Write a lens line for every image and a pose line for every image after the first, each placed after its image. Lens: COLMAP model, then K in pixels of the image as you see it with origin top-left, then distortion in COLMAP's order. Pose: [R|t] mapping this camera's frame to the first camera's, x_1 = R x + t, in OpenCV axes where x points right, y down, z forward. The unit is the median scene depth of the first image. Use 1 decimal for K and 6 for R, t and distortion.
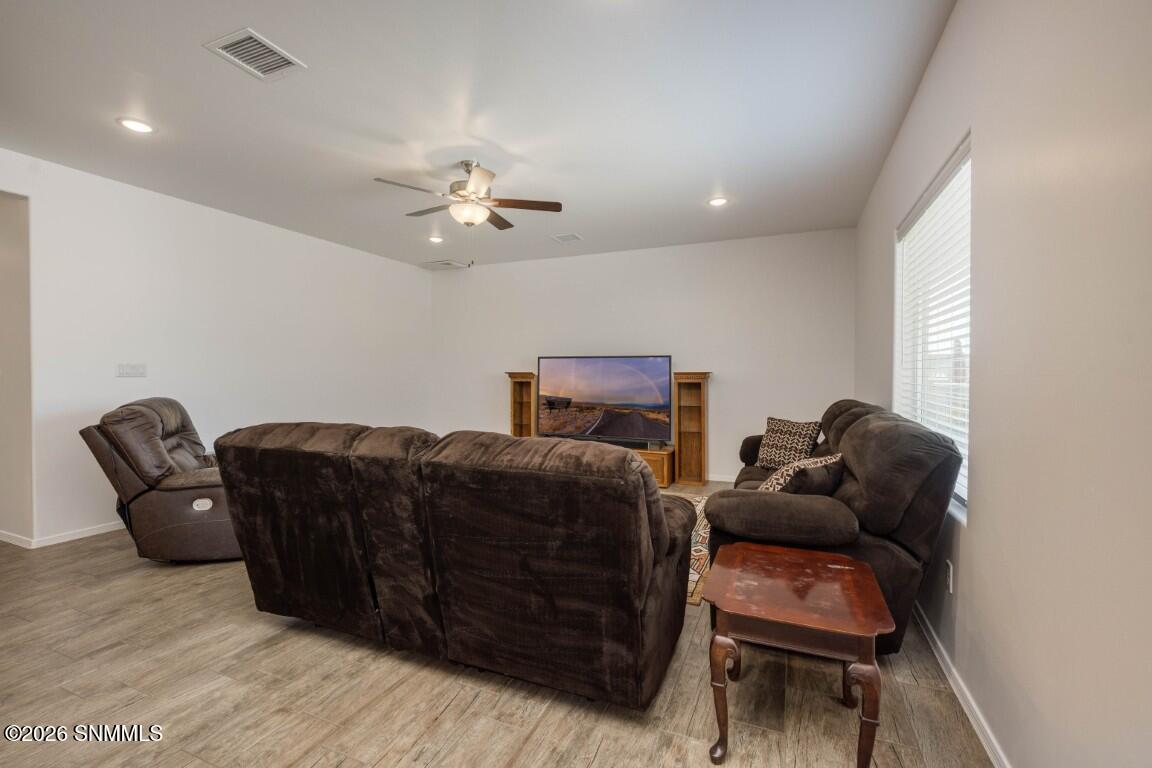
lens RADIAL K [[492.3, 0, 566.2], [0, 492.3, 381.6], [0, 0, 1]] dist [0.000895, -0.000250]
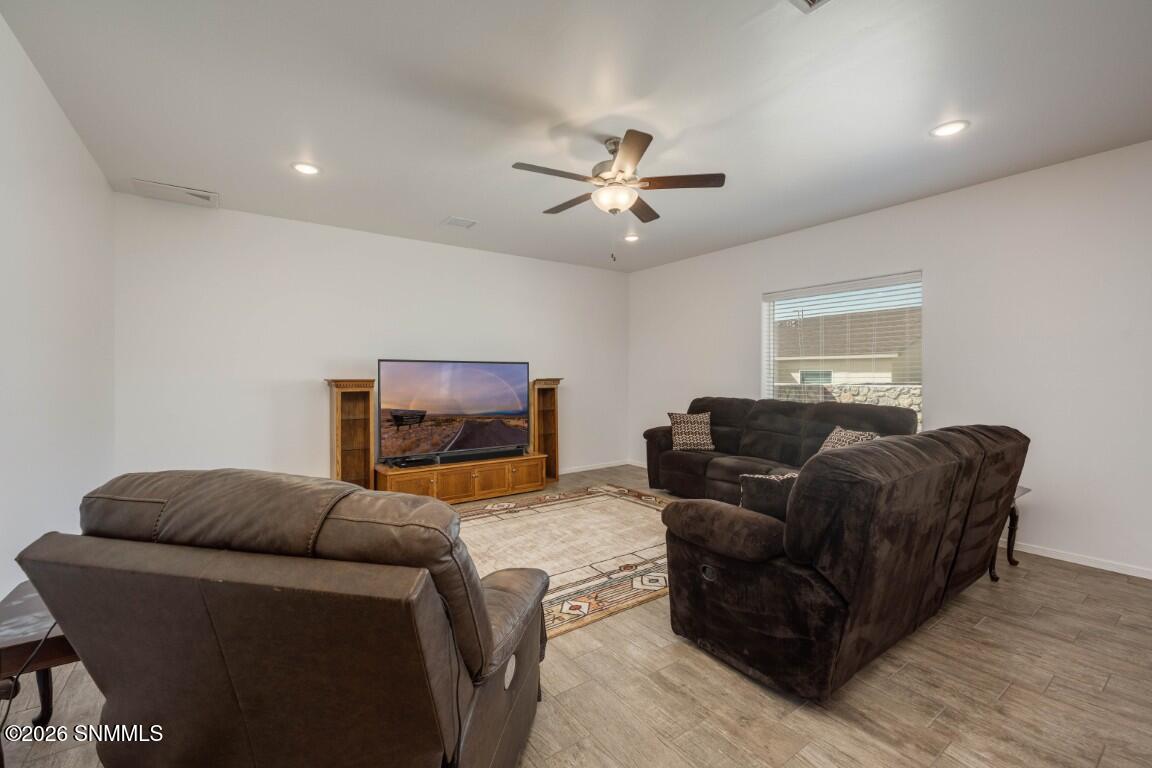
lens RADIAL K [[492.3, 0, 559.7], [0, 492.3, 375.0], [0, 0, 1]] dist [0.000895, -0.000250]
pose [[0.517191, 0.000483, 0.855870, -0.601717], [0.015888, 0.999822, -0.010165, -0.014445], [-0.855722, 0.018856, 0.517092, 0.384240]]
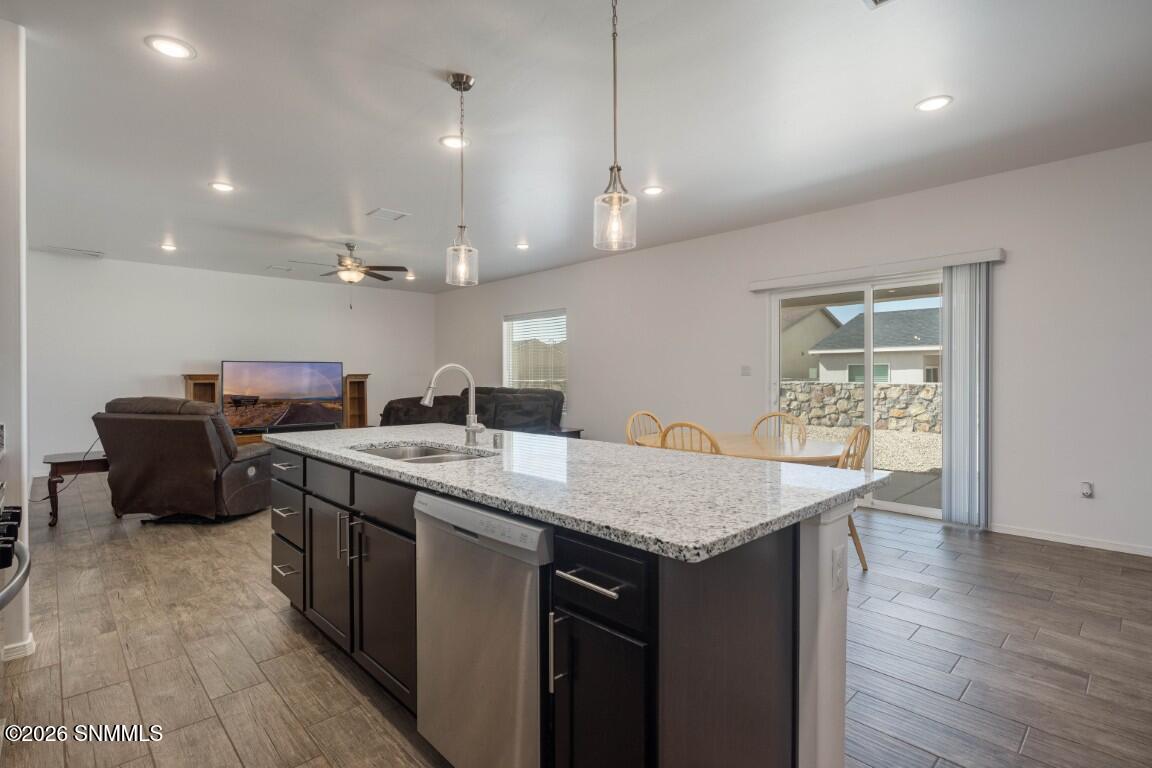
lens RADIAL K [[574.0, 0, 579.8], [0, 574.0, 376.4], [0, 0, 1]] dist [-0.002348, 0.000482]
pose [[0.371207, -0.004797, 0.928538, -1.014780], [0.019908, 0.999798, -0.002793, 0.005443], [-0.928337, 0.019523, 0.371227, -0.241620]]
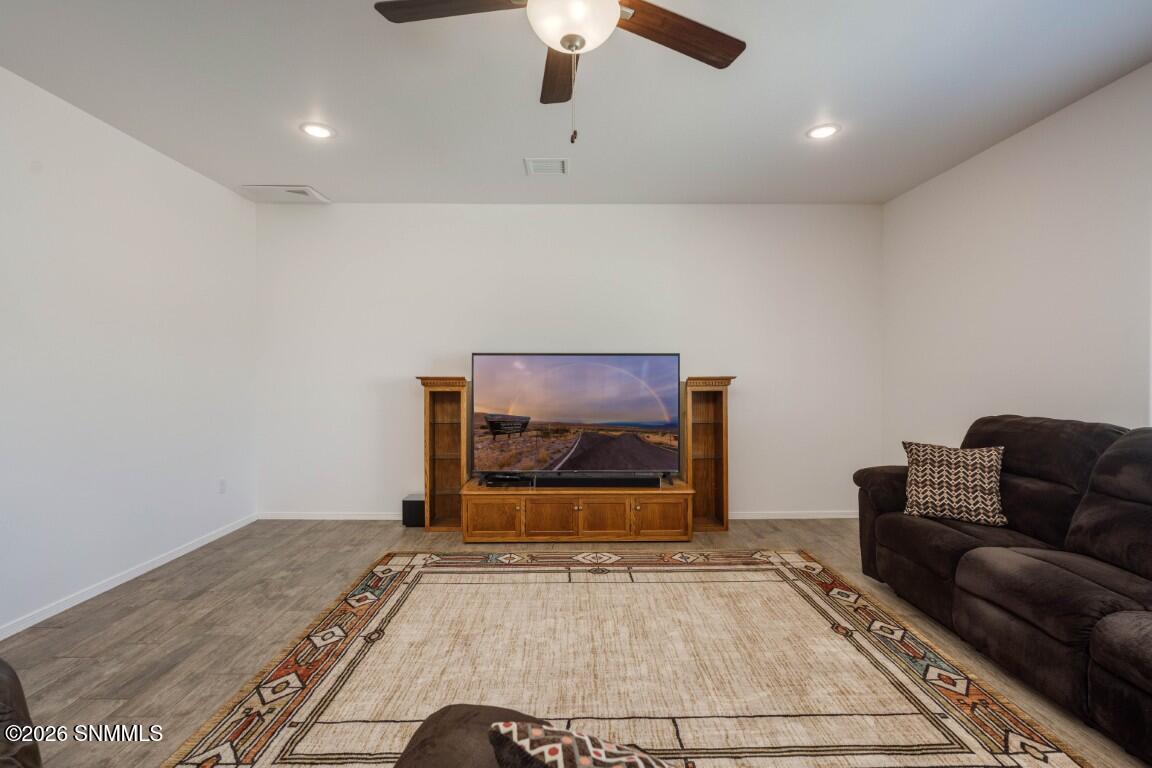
lens RADIAL K [[517.8, 0, 574.4], [0, 517.8, 378.3], [0, 0, 1]] dist [-0.004732, -0.000076]
pose [[0.907134, -0.004684, 0.420817, -0.232188], [0.007768, 0.999954, -0.005615, -0.013515], [-0.420771, 0.008362, 0.907128, 0.355313]]
